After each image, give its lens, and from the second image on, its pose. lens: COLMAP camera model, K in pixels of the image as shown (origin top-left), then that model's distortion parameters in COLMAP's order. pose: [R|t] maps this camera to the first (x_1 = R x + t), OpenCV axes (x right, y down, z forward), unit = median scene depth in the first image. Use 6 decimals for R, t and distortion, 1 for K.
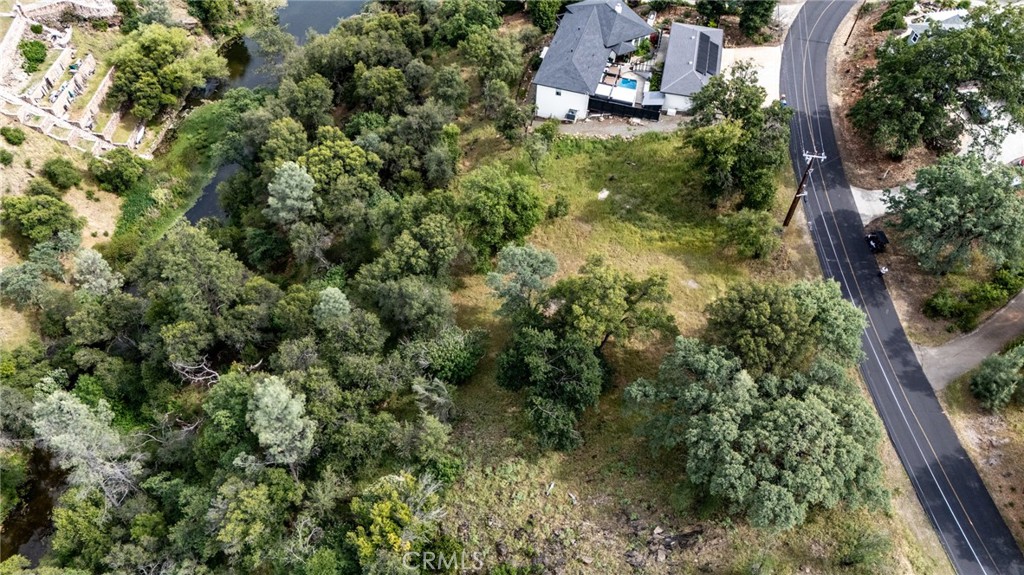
lens RADIAL K [[740.8, 0, 512.0], [0, 740.8, 287.5], [0, 0, 1]] dist [0.051392, -0.050170]
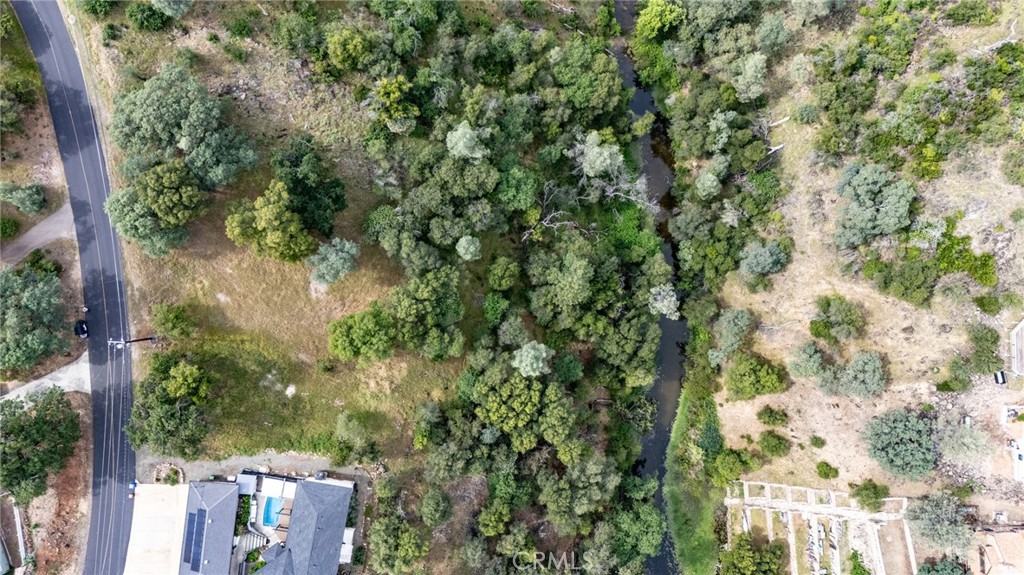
lens RADIAL K [[740.8, 0, 512.0], [0, 740.8, 287.5], [0, 0, 1]] dist [0.051392, -0.050170]
pose [[-0.991273, 0.113800, -0.066533, -0.132743], [-0.130498, -0.775792, 0.617347, -0.581005], [0.018638, 0.620642, 0.783873, -0.074239]]
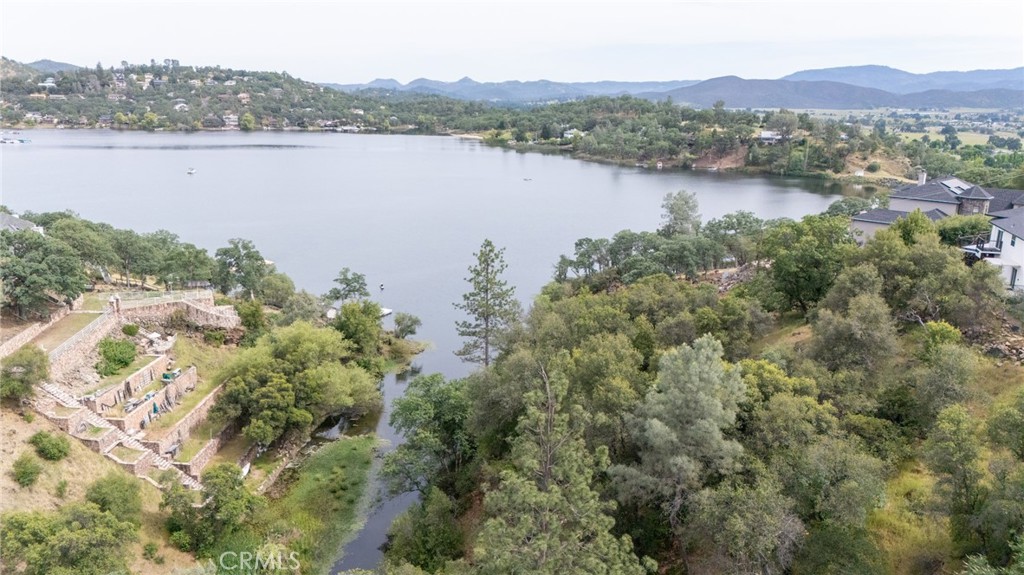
lens RADIAL K [[740.8, 0, 512.0], [0, 740.8, 287.5], [0, 0, 1]] dist [0.051392, -0.050170]
pose [[0.999907, -0.013544, -0.001564, -0.278473], [0.009966, 0.804396, -0.594010, 0.046363], [0.009303, 0.593940, 0.804456, 0.422287]]
